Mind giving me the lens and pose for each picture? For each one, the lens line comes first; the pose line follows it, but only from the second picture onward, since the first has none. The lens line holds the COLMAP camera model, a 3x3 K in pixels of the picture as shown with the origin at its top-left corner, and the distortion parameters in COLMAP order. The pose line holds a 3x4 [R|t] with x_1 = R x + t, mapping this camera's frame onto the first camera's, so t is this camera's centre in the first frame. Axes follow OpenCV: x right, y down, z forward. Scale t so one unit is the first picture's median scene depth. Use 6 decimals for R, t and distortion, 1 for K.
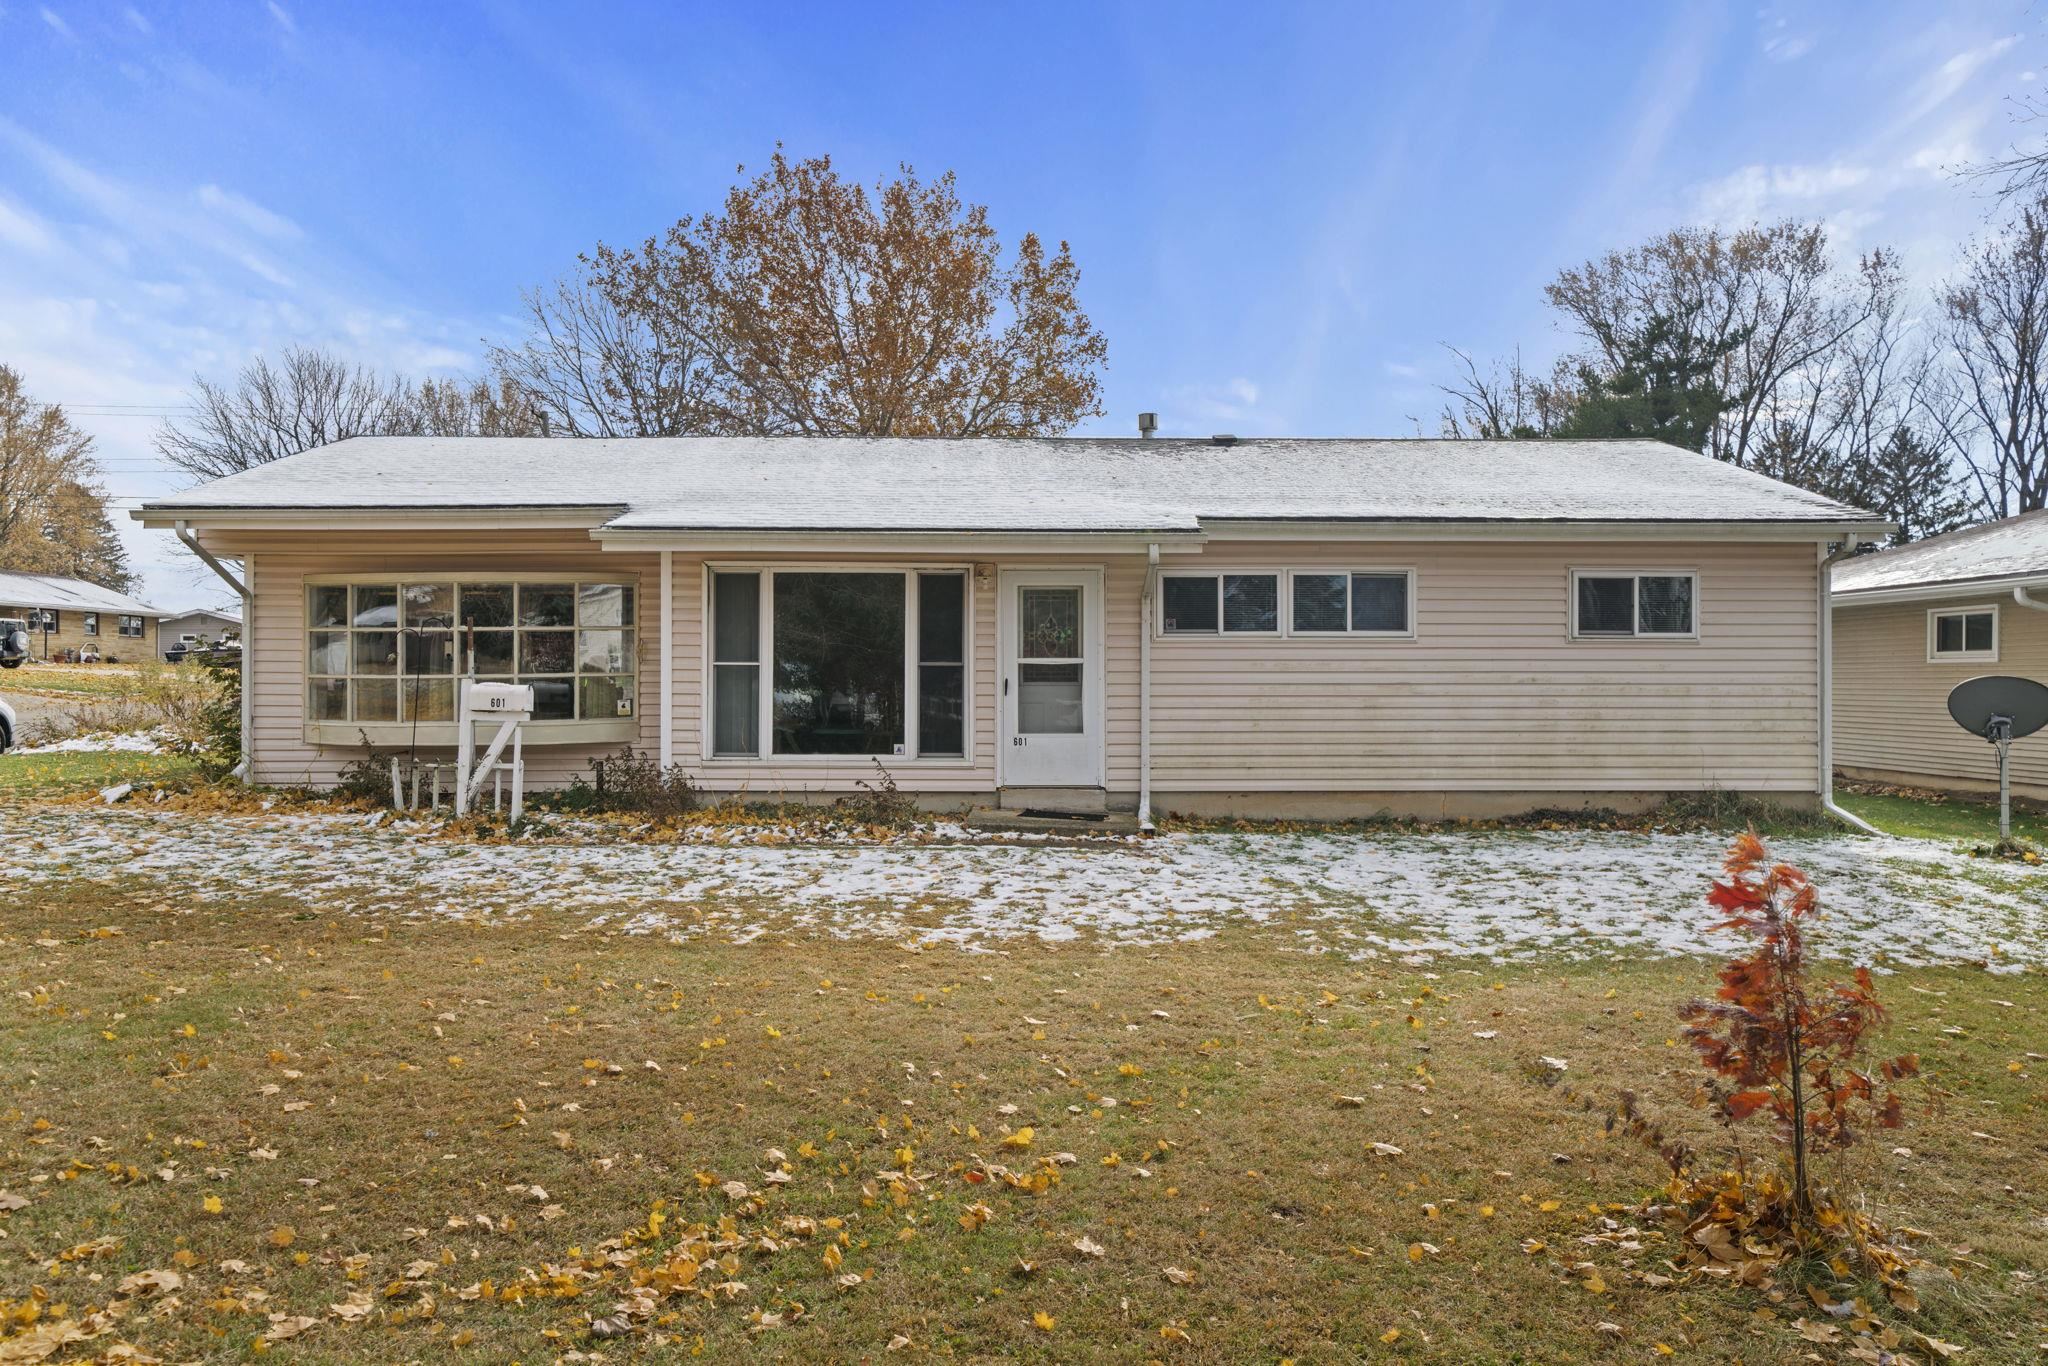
lens RADIAL K [[1255.3, 0, 978.1], [0, 1255.3, 680.4], [0, 0, 1]] dist [0.000380, -0.000634]
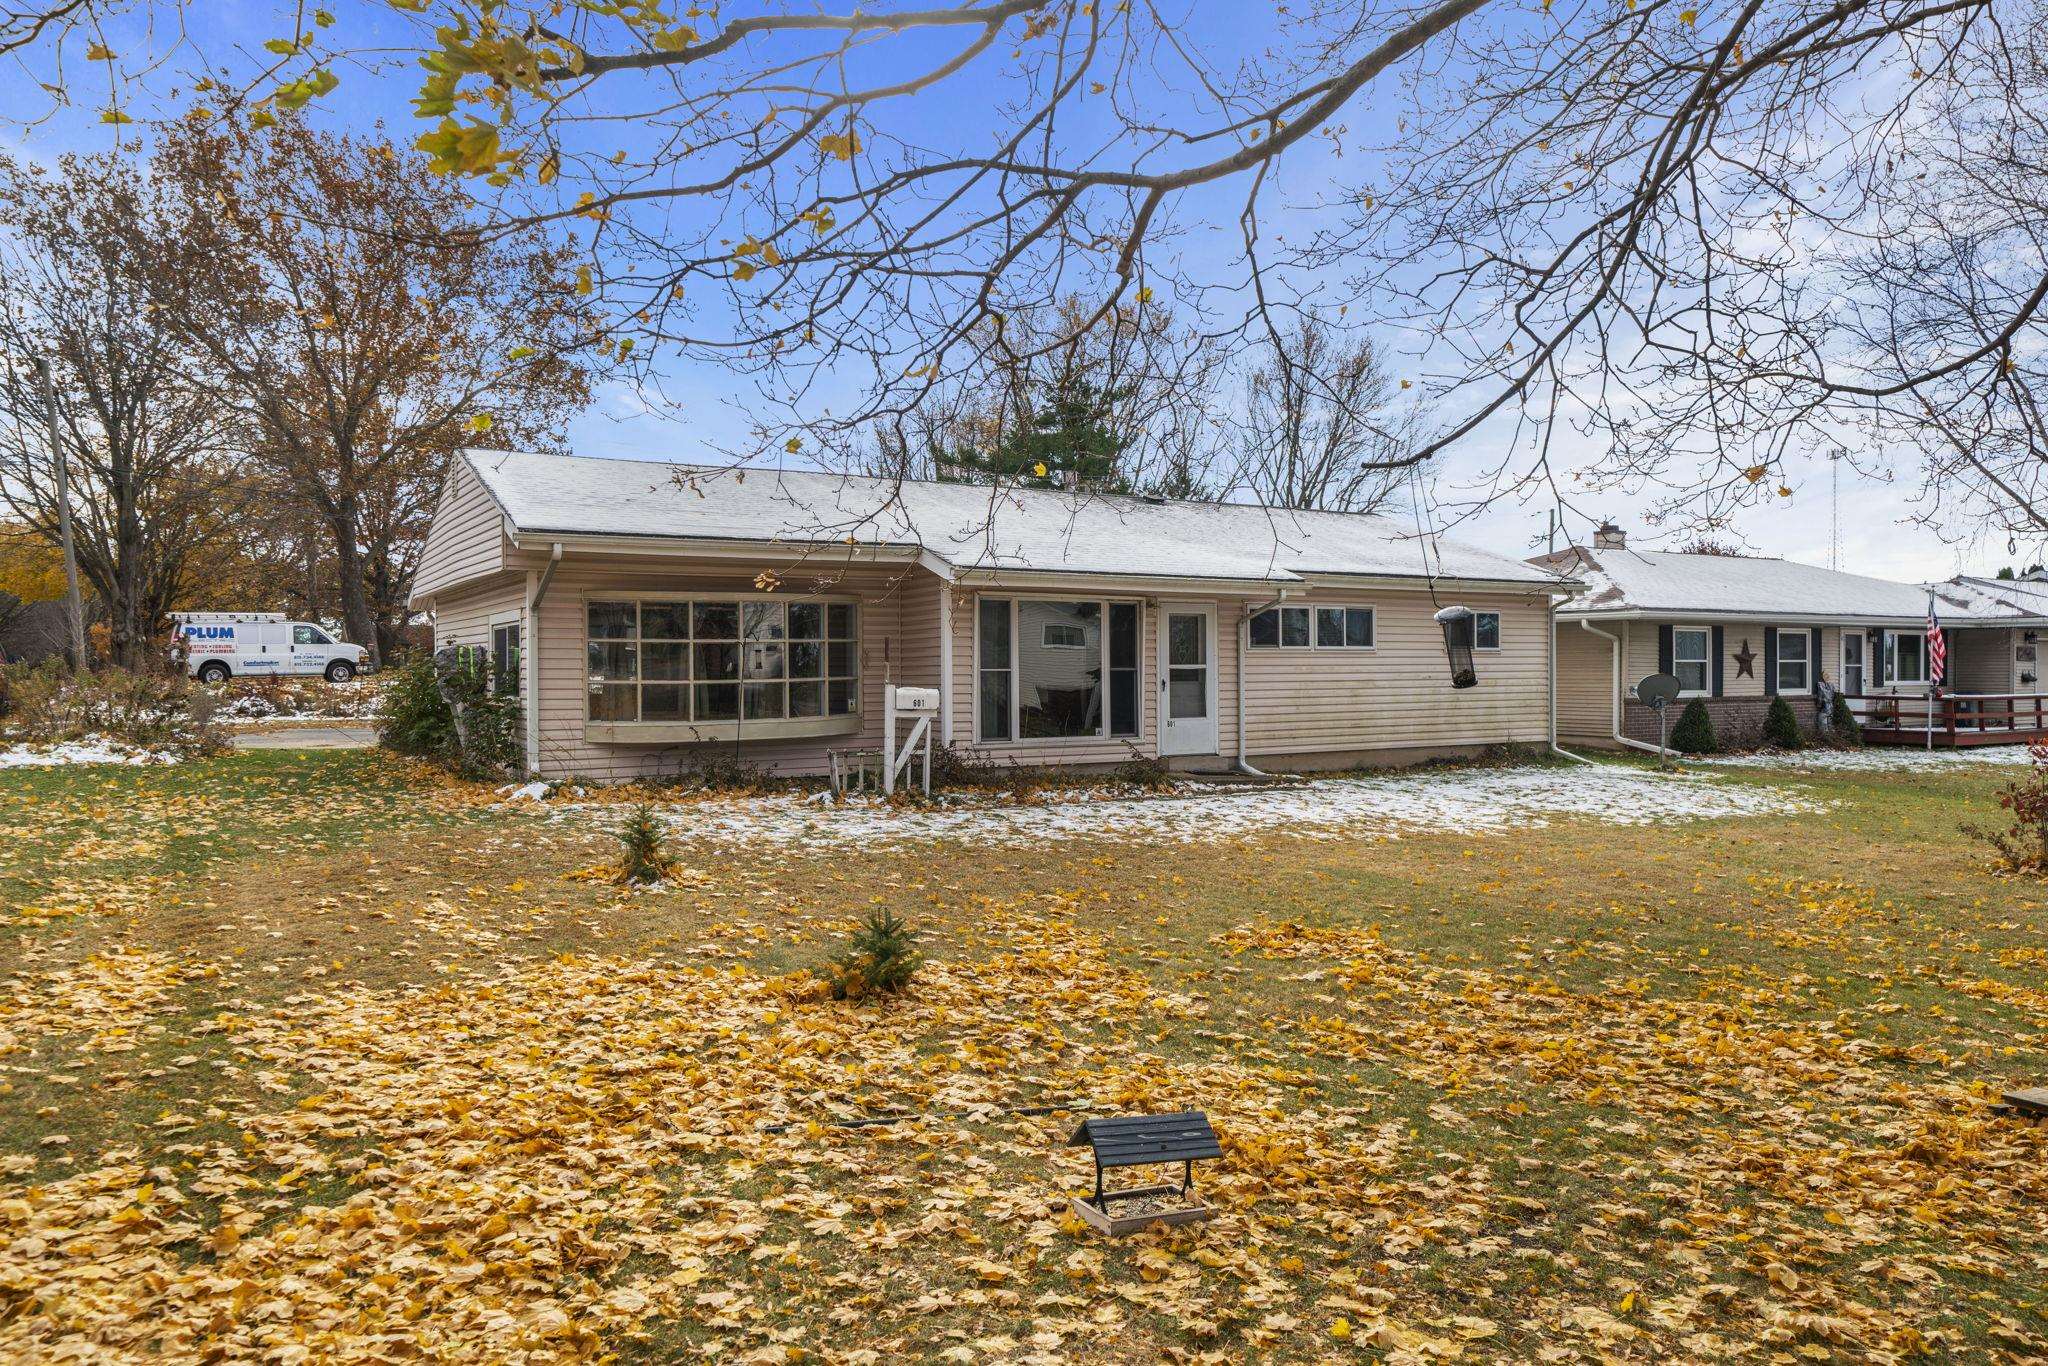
lens RADIAL K [[1310.0, 0, 948.9], [0, 1310.0, 680.3], [0, 0, 1]] dist [0.025142, 0.000058]
pose [[0.883395, -0.011642, 0.468485, -0.880654], [0.012766, 0.999918, 0.000777, -0.004691], [-0.468456, 0.005294, 0.883471, -0.192852]]
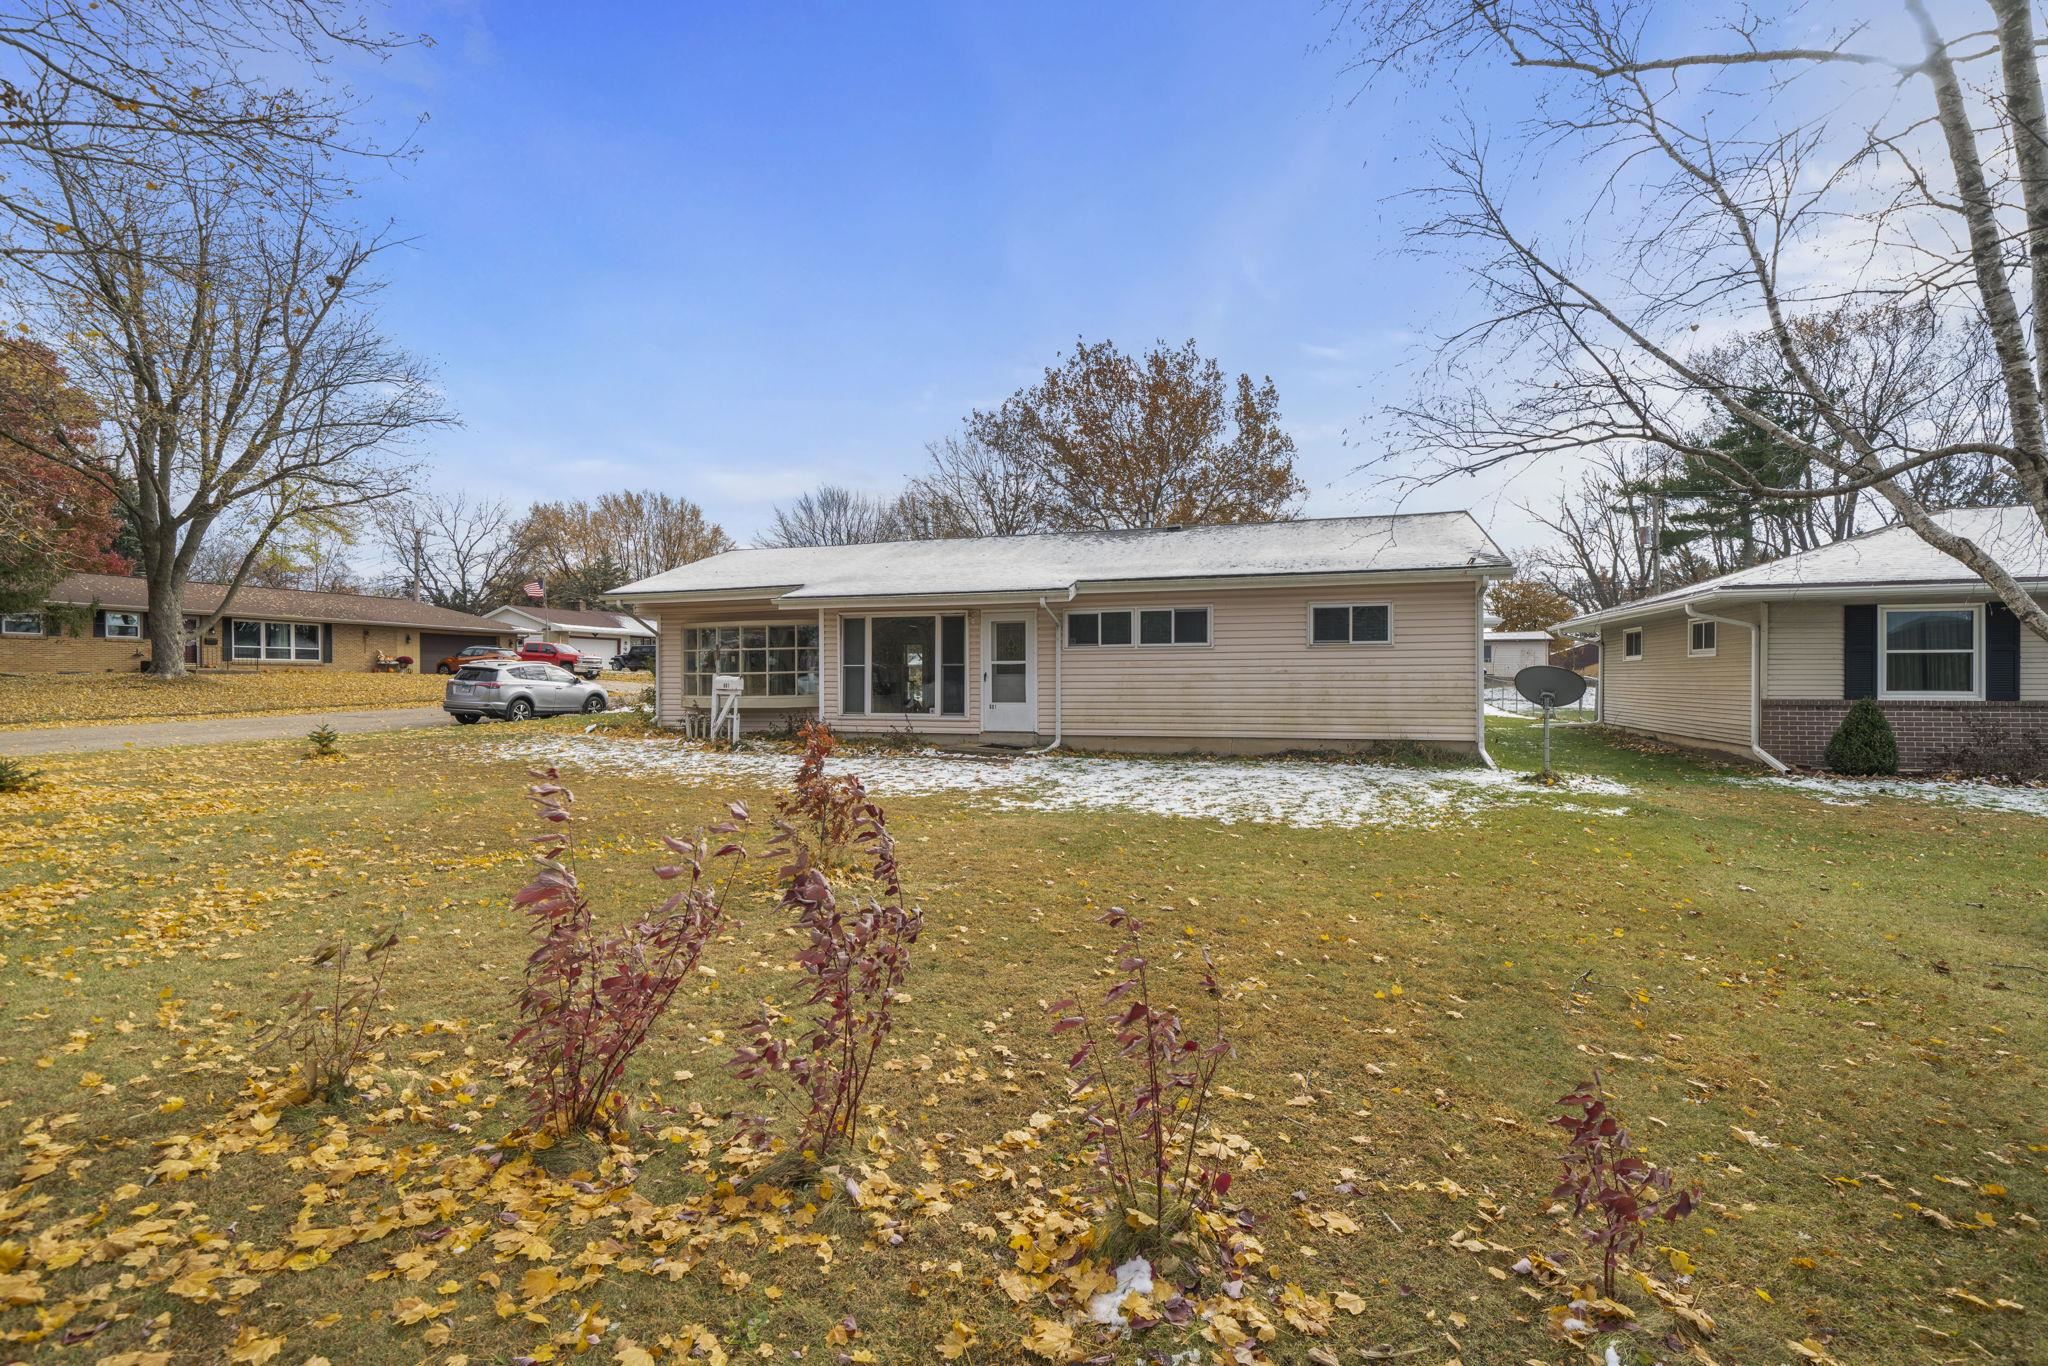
lens RADIAL K [[828.7, 0, 1018.5], [0, 828.7, 681.3], [0, 0, 1]] dist [-0.000407, 0.000297]
pose [[0.955349, -0.003979, -0.295454, 0.424933], [0.006217, 0.999959, 0.006636, 0.003710], [0.295415, -0.008177, 0.955334, -0.141992]]
